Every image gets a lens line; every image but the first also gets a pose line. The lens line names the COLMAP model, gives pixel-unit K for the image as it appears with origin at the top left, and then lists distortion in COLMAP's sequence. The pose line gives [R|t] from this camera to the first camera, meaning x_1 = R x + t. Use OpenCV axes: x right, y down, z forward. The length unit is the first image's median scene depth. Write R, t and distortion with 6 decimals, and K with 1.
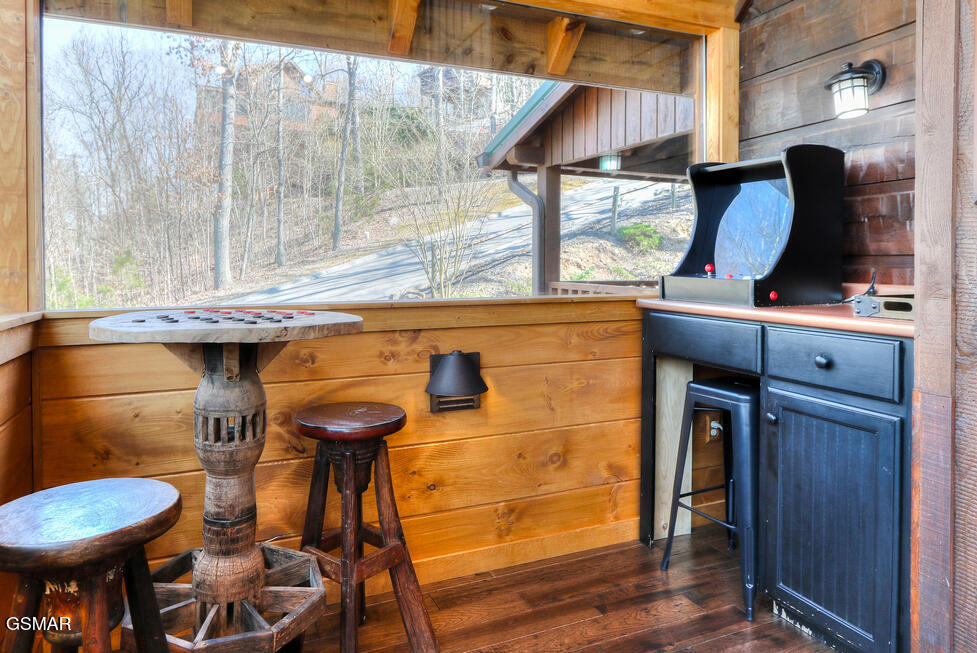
lens RADIAL K [[620.0, 0, 460.2], [0, 620.0, 278.8], [0, 0, 1]] dist [-0.004008, 0.001562]
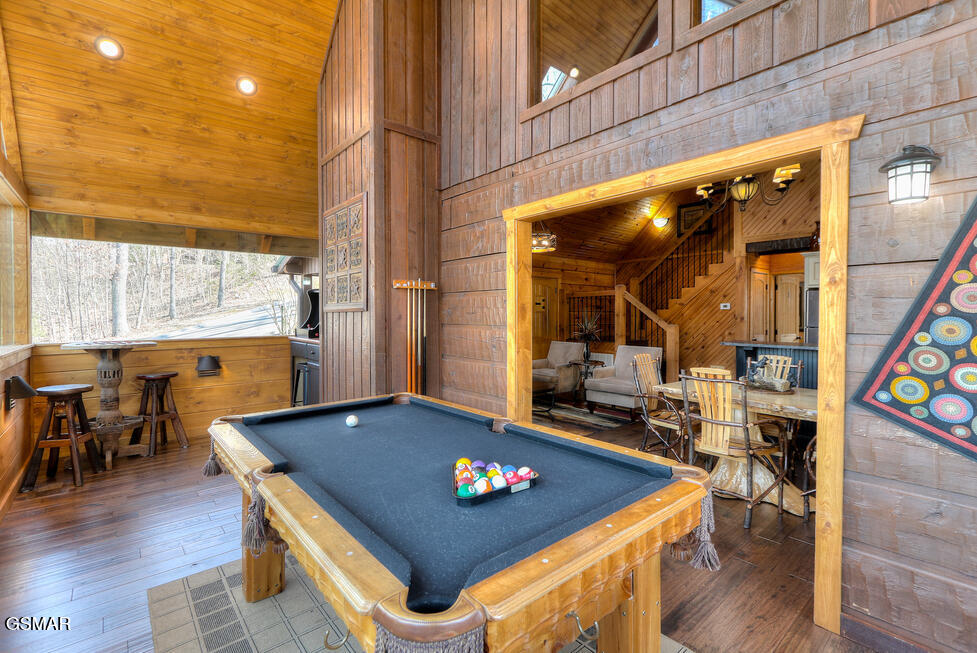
lens RADIAL K [[453.1, 0, 494.5], [0, 453.1, 320.4], [0, 0, 1]] dist [0.012178, -0.000425]
pose [[0.950163, -0.005620, 0.311702, 0.595405], [0.008872, 0.999920, -0.009015, -0.015753], [-0.311626, 0.011331, 0.950137, -1.426000]]
